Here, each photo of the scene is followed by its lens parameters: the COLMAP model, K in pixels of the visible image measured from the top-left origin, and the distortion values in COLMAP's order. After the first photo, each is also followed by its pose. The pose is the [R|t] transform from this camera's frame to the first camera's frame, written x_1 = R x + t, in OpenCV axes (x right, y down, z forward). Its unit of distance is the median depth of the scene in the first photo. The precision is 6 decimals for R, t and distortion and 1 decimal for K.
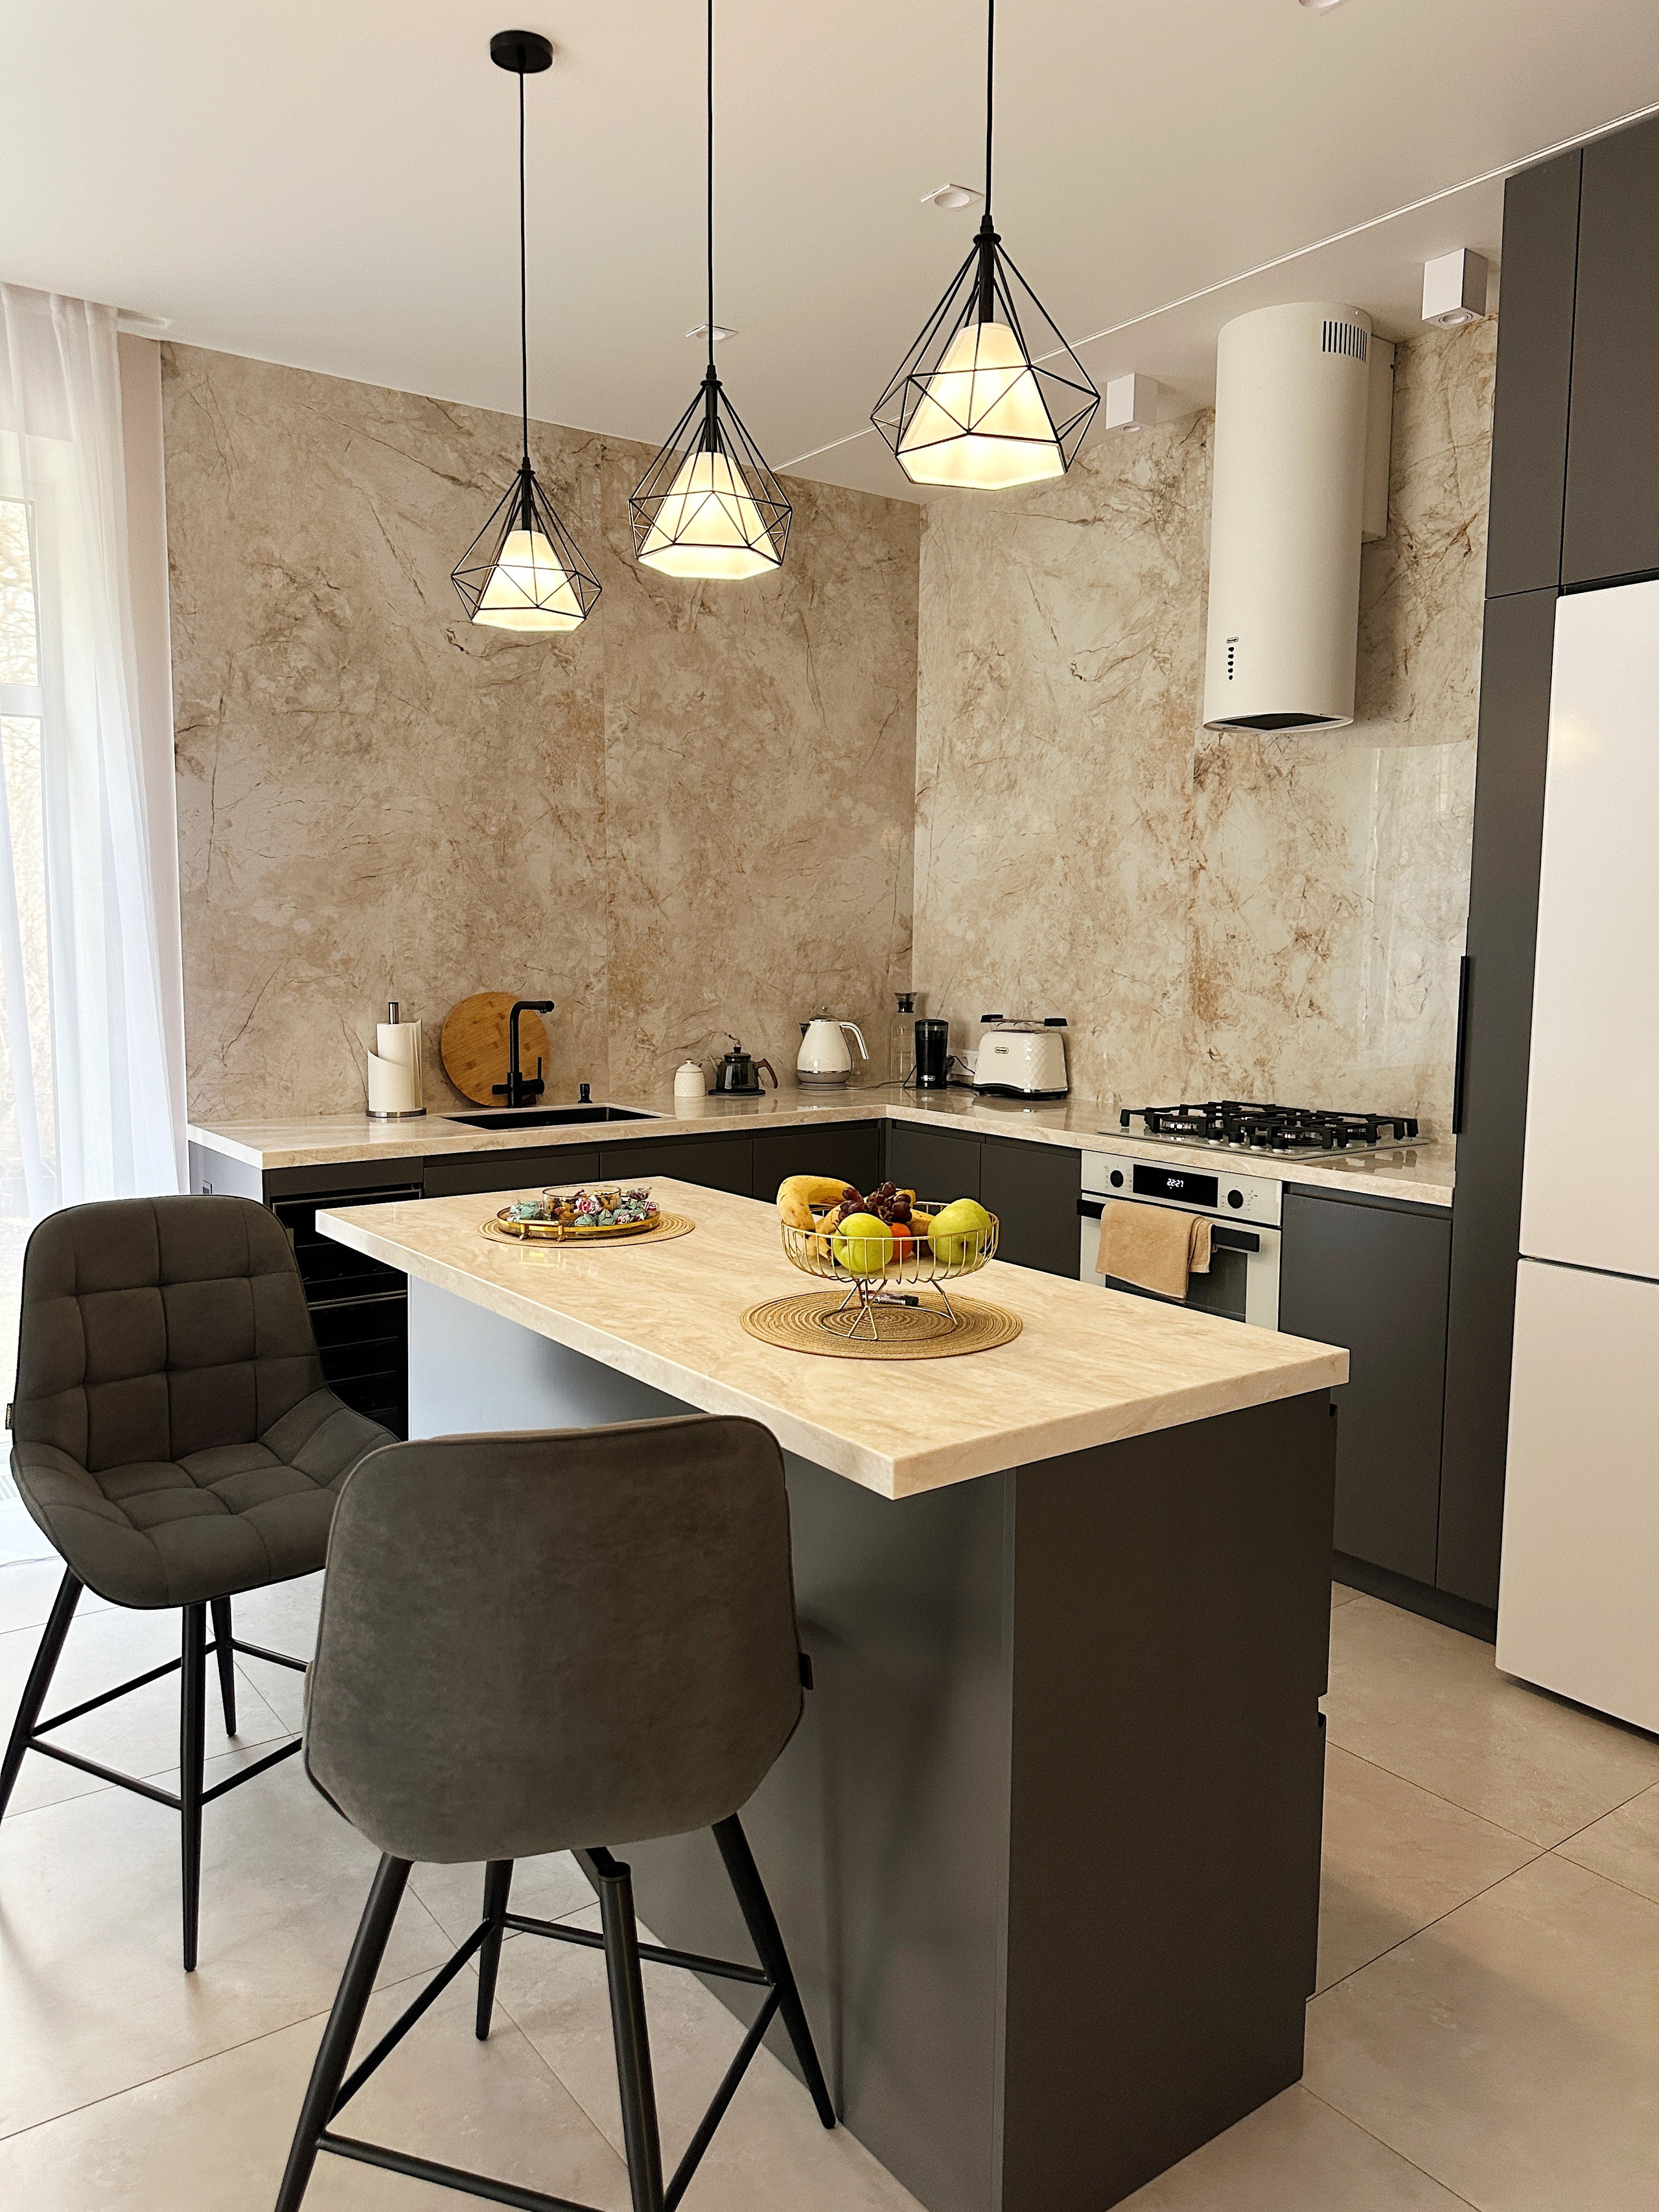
lens RADIAL K [[1559.8, 0, 809.1], [0, 1559.8, 1112.0], [0, 0, 1]] dist [0.086475, -0.124042]
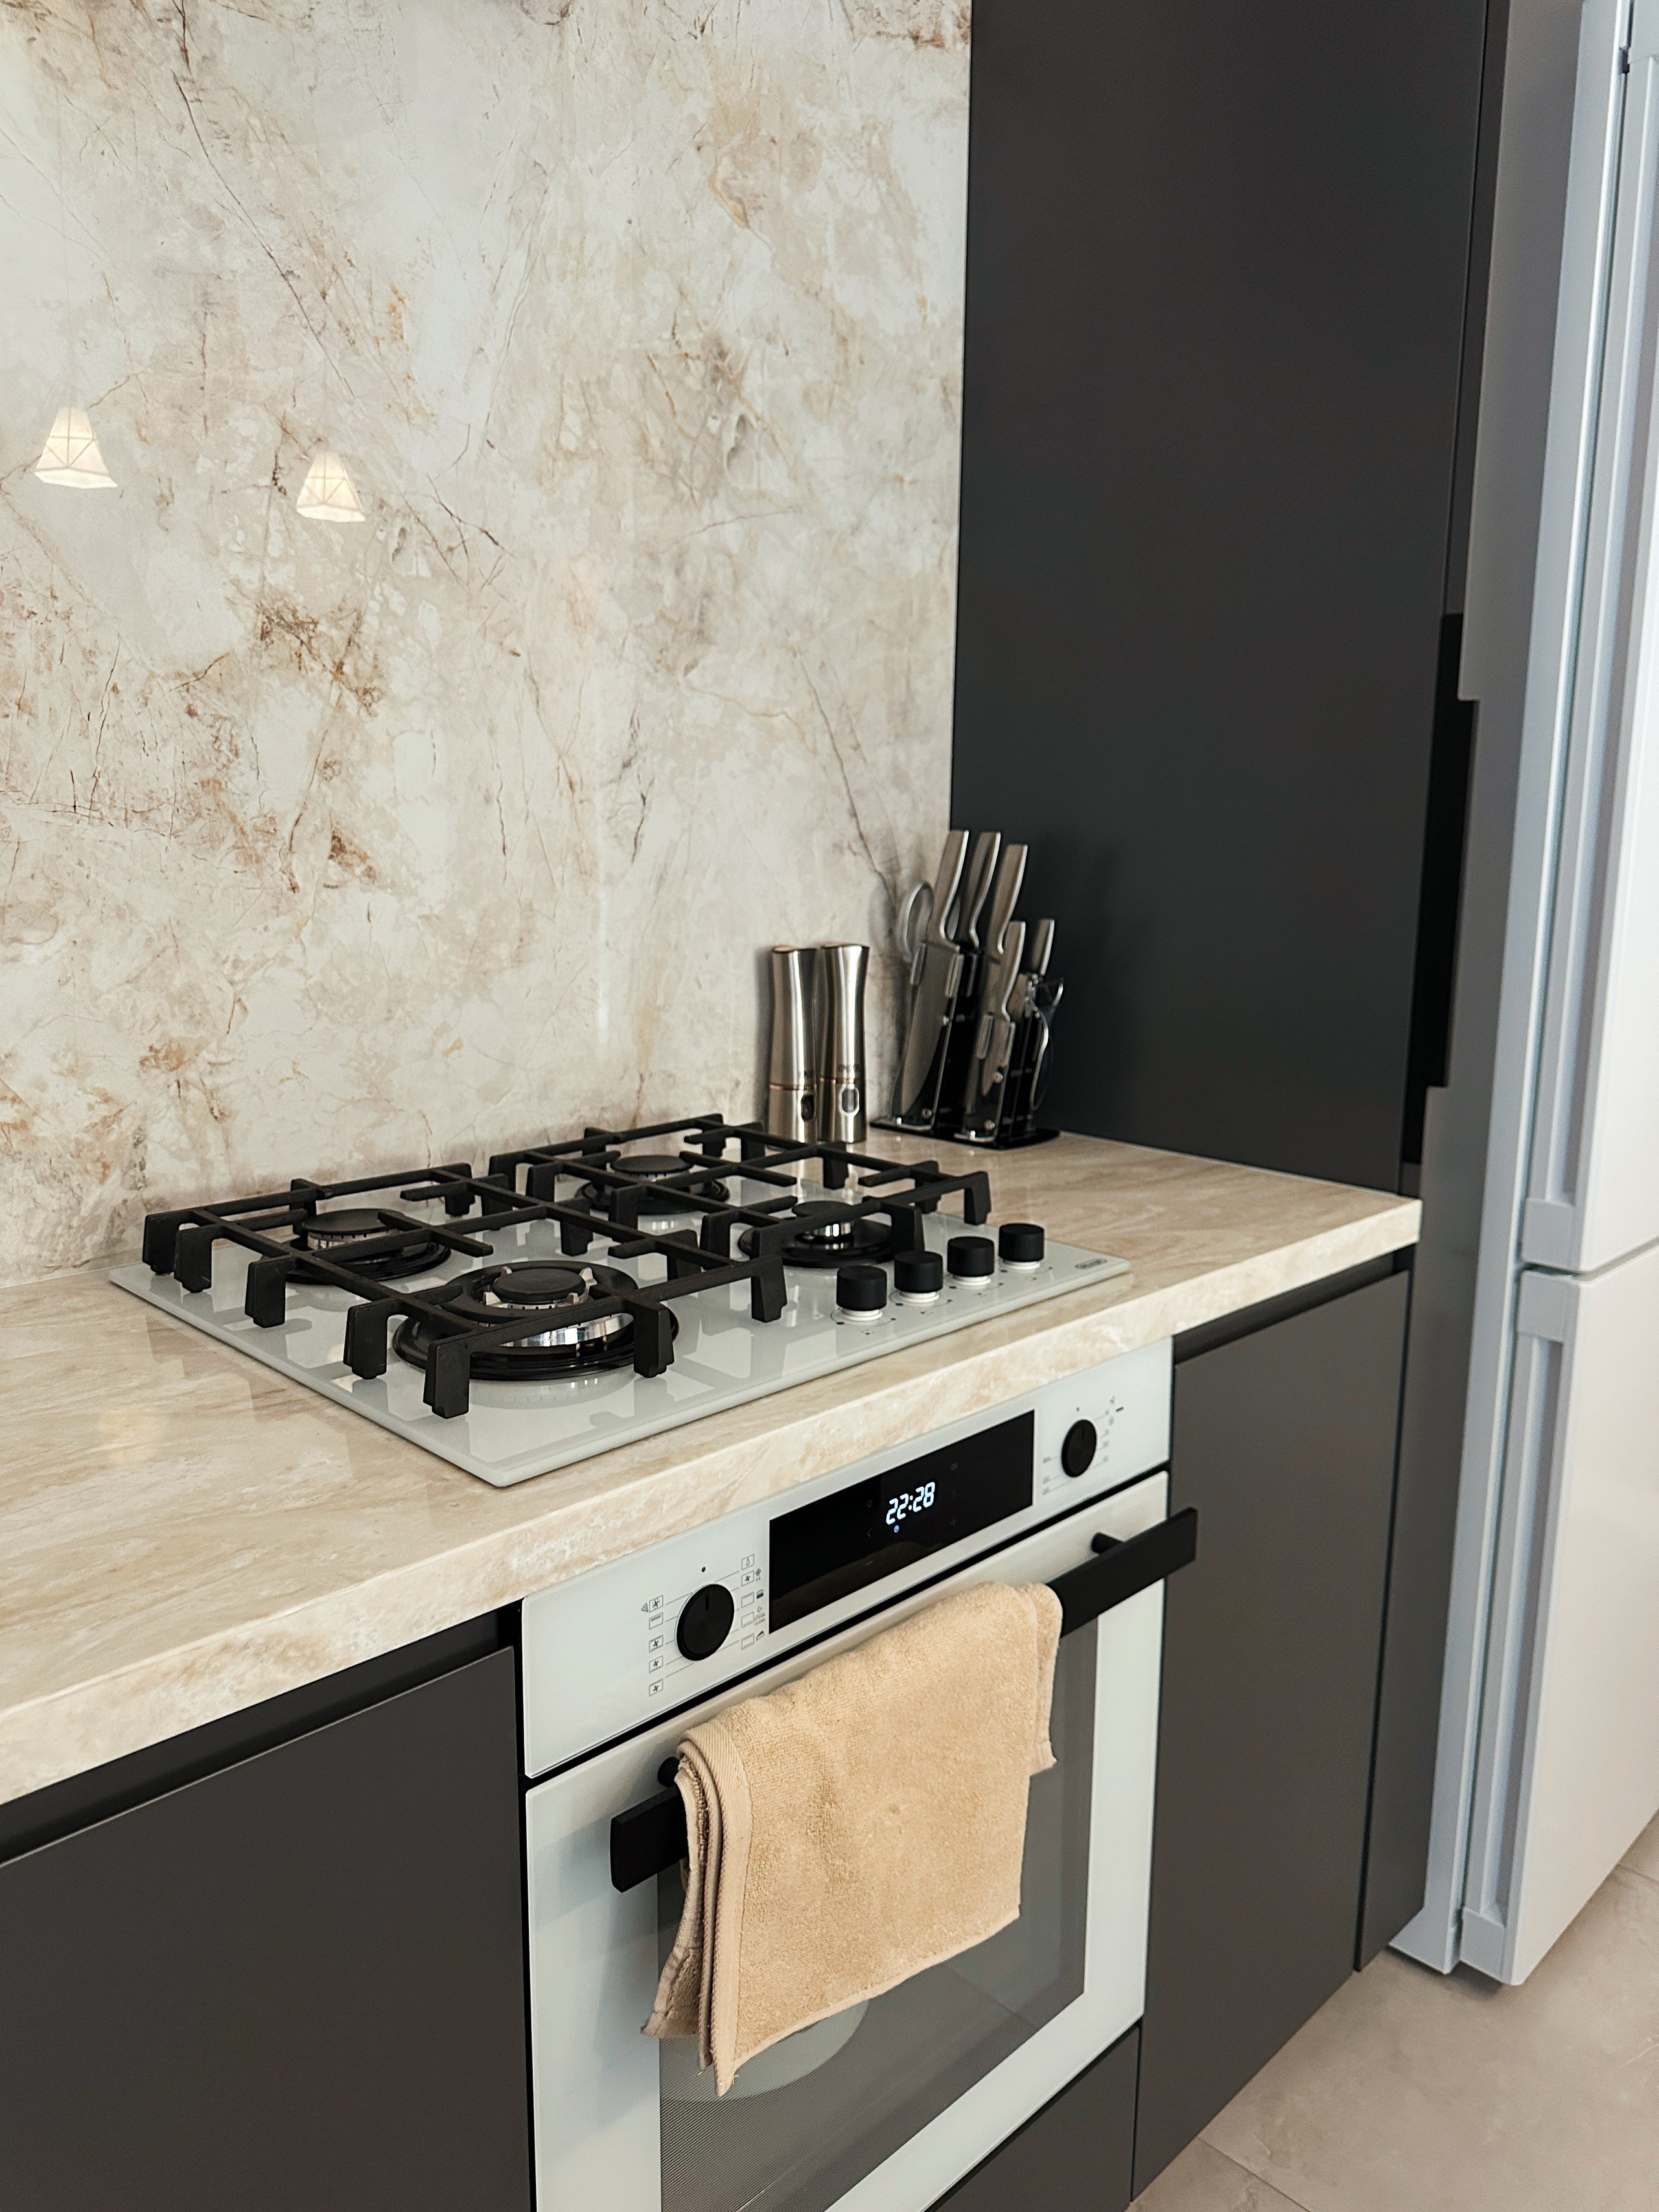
lens RADIAL K [[1582.4, 0, 784.6], [0, 1582.4, 1107.4], [0, 0, 1]] dist [0.010784, -0.029610]
pose [[-0.138340, -0.177098, 0.974422, -0.014474], [0.104673, 0.975757, 0.192201, -0.068411], [-0.984838, 0.128585, -0.116449, 0.944769]]
